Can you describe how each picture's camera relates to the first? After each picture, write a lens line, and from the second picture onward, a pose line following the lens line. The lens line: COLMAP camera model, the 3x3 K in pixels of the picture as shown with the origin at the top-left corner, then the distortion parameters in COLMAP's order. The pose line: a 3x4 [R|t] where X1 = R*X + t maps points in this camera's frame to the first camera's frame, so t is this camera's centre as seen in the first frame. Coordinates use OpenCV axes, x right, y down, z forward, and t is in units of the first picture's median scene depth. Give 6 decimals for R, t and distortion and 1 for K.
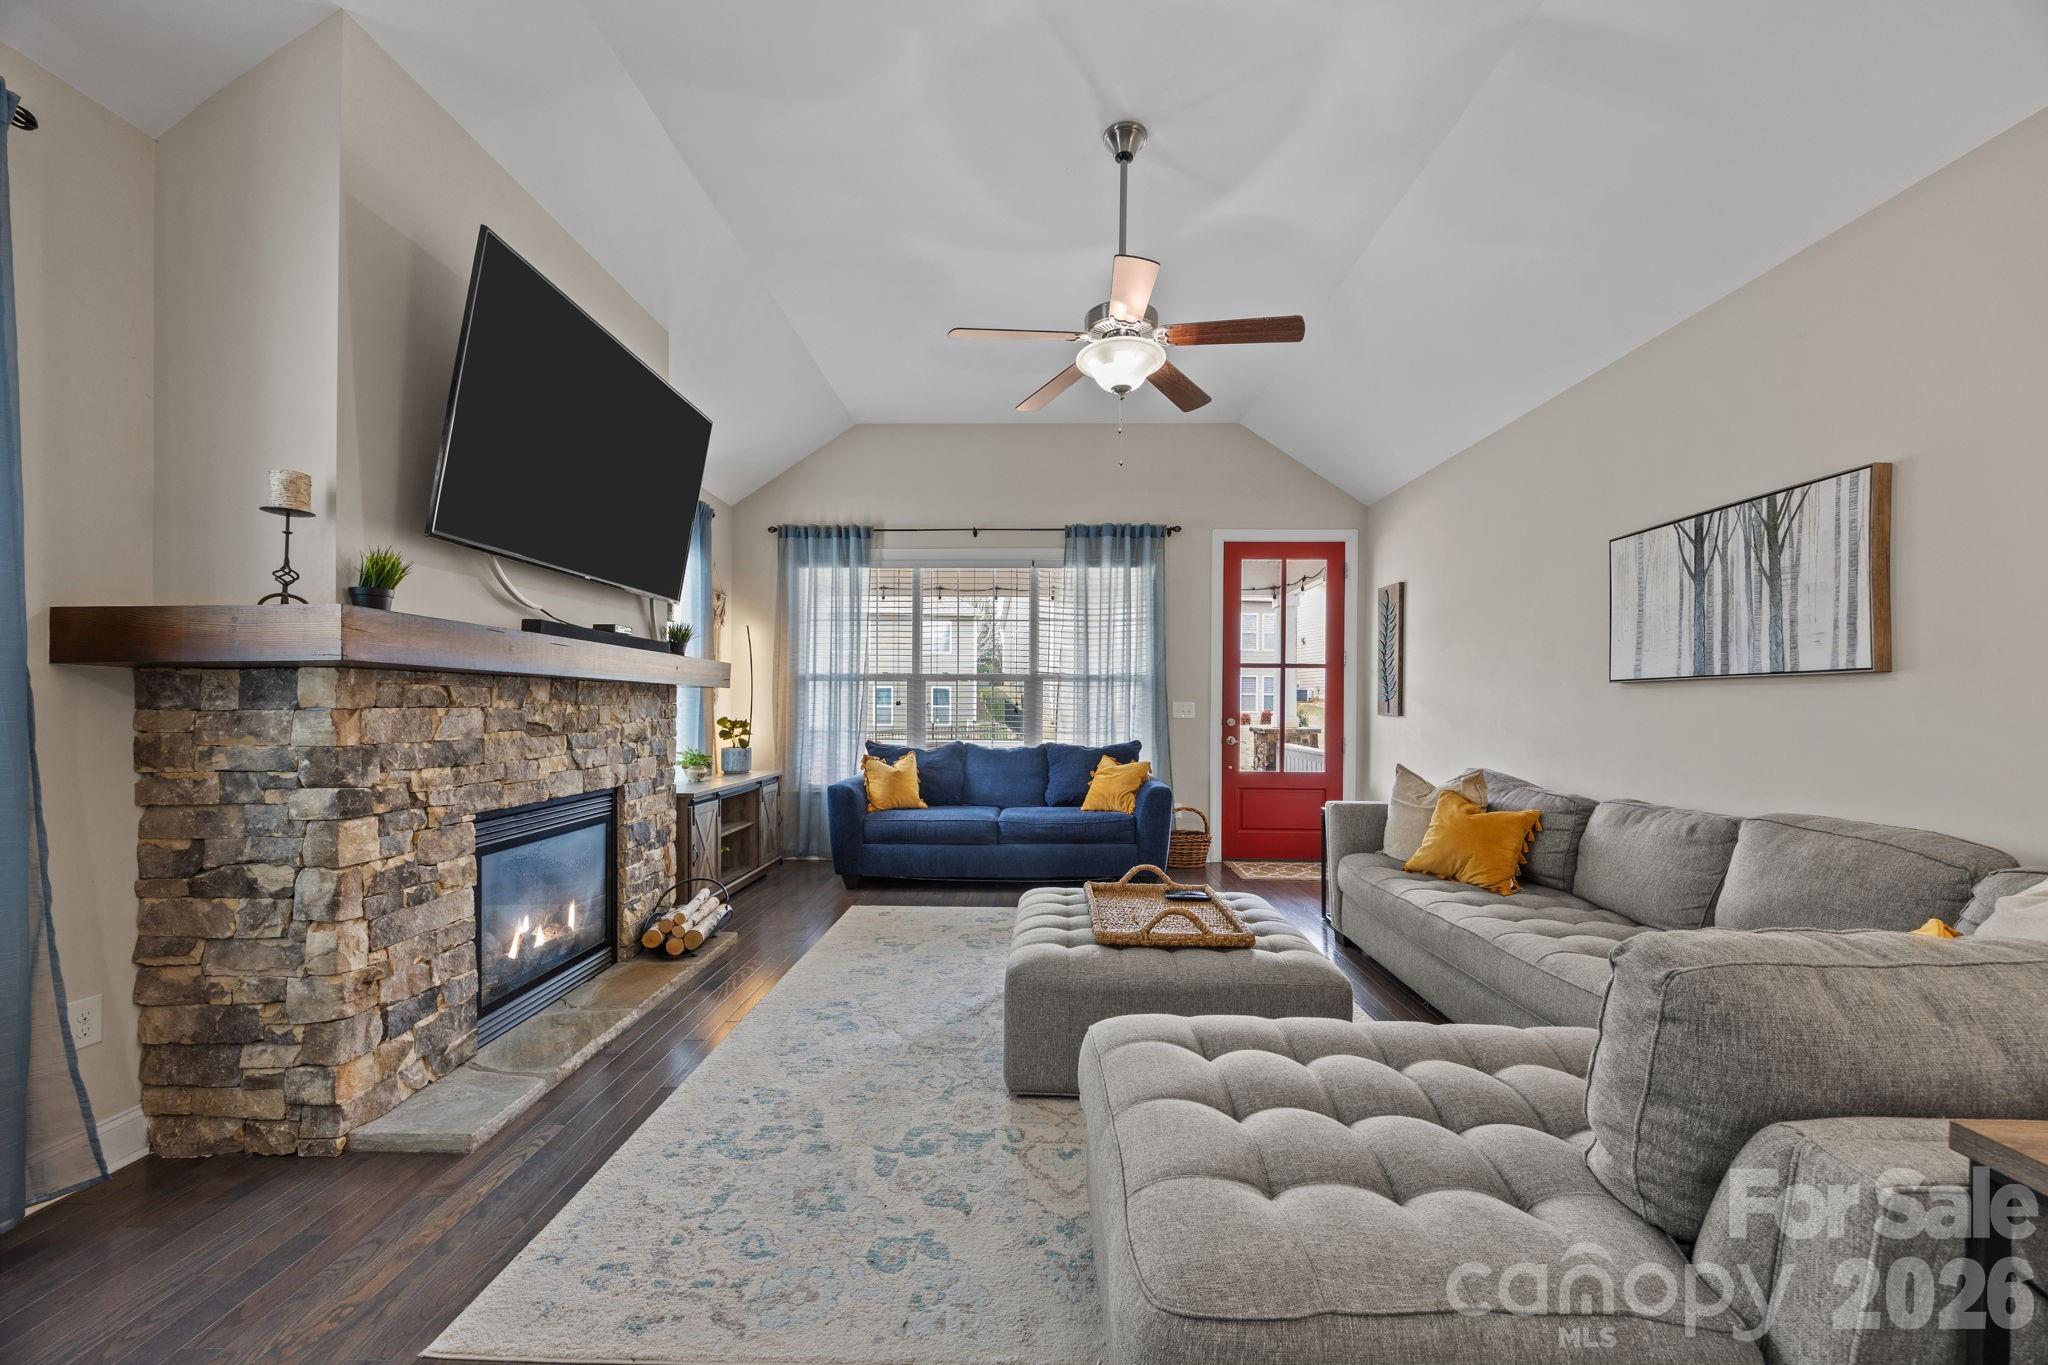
lens RADIAL K [[790.7, 0, 1026.2], [0, 790.7, 706.4], [0, 0, 1]] dist [-0.000218, 0.000154]
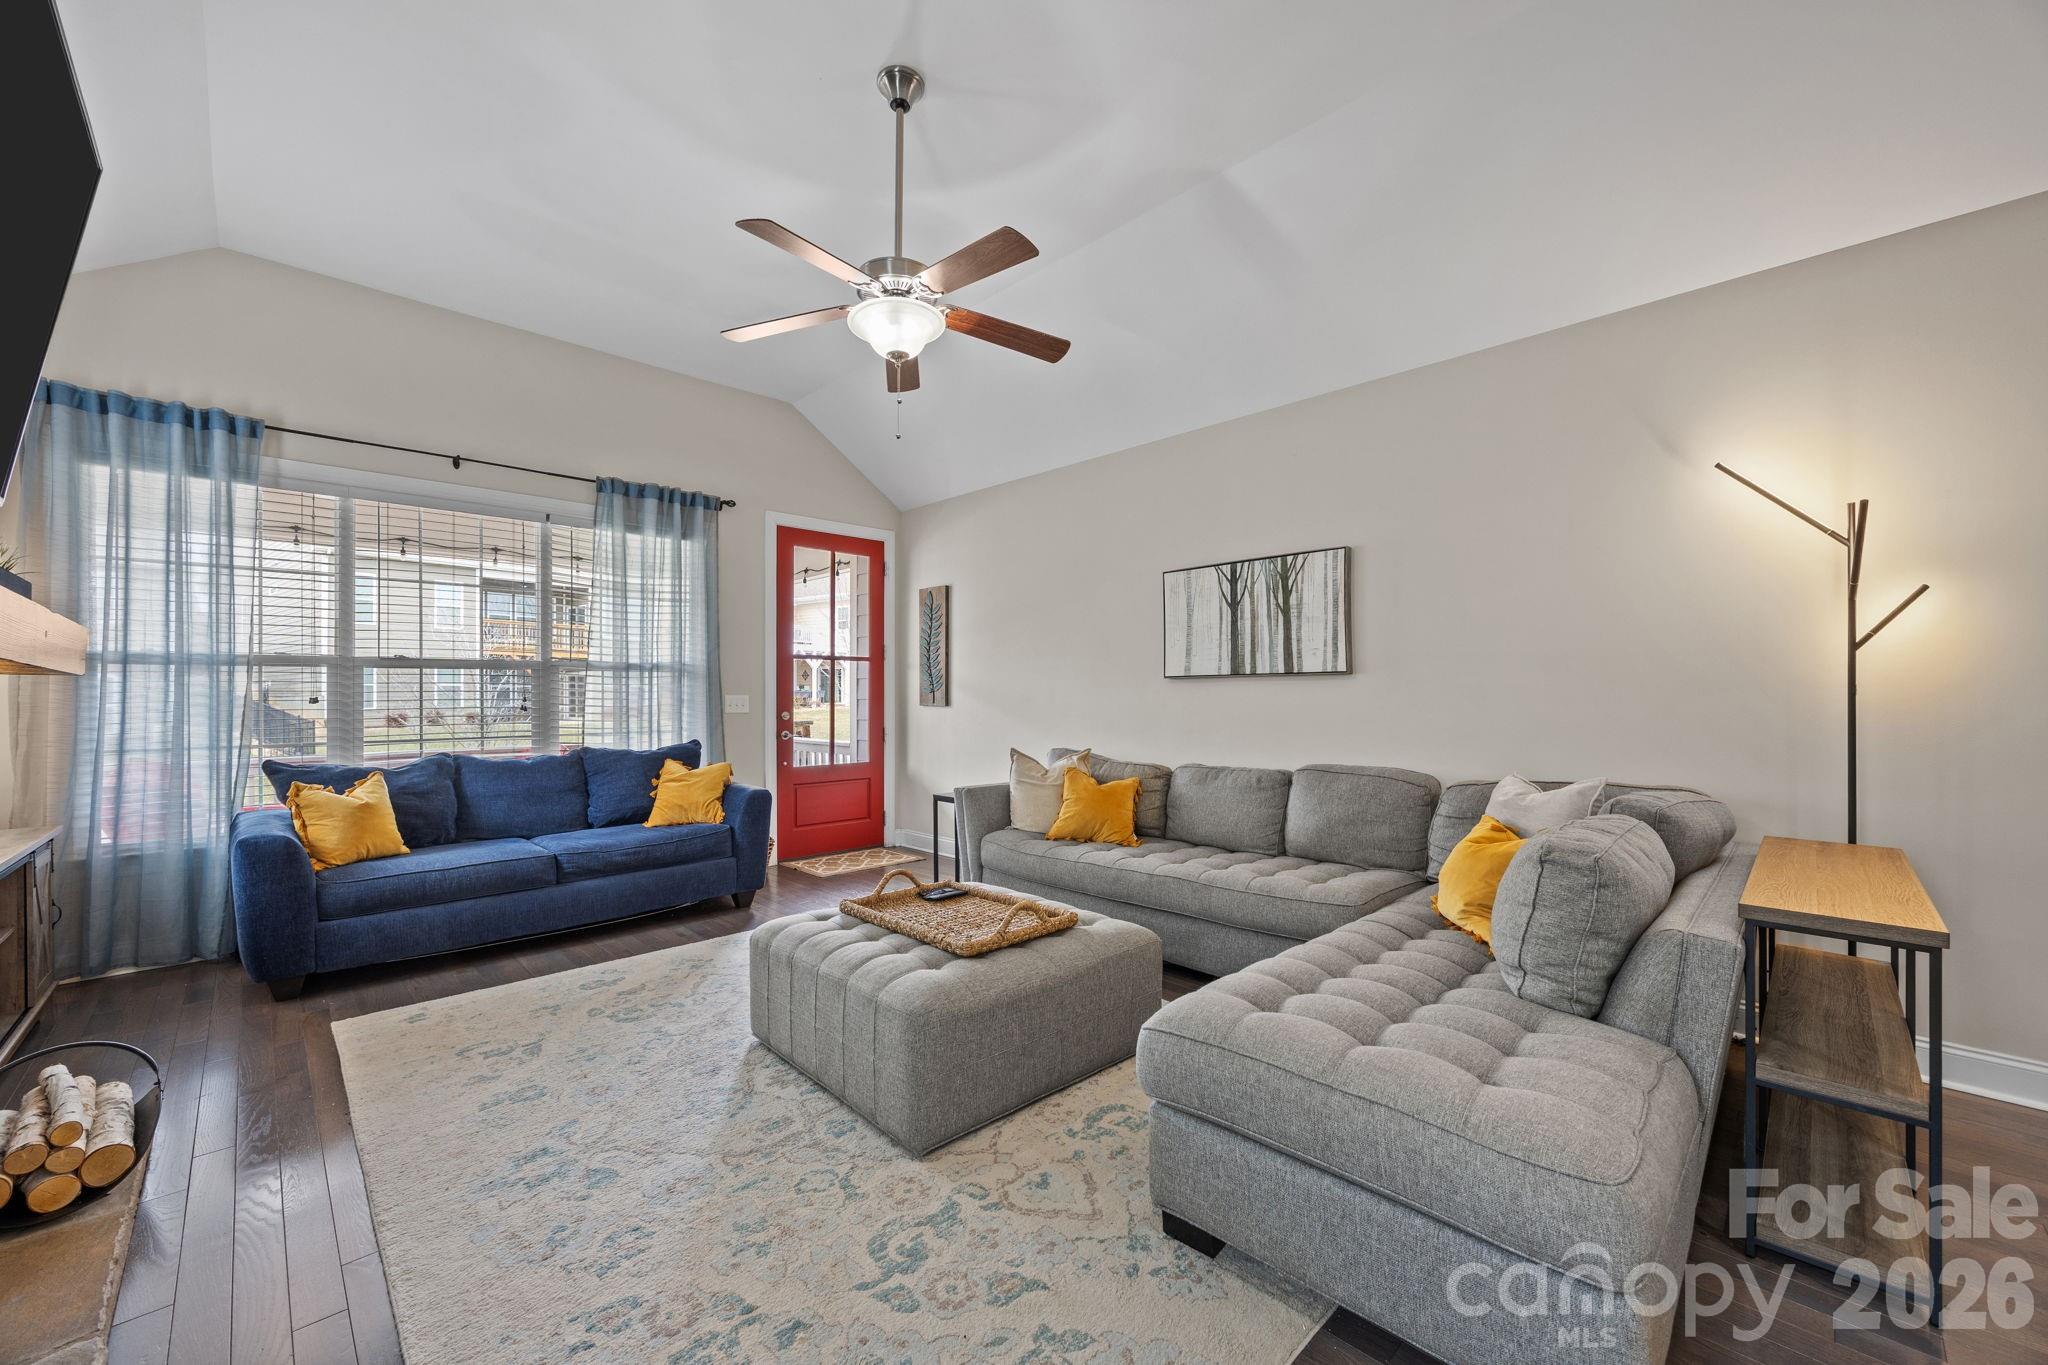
lens RADIAL K [[794.2, 0, 1026.0], [0, 794.2, 693.9], [0, 0, 1]] dist [0.000154, -0.000031]
pose [[0.703137, -0.007112, 0.711018, -0.392409], [0.010294, 0.999947, -0.000178, -0.005839], [-0.710979, 0.007444, 0.703173, 0.221790]]
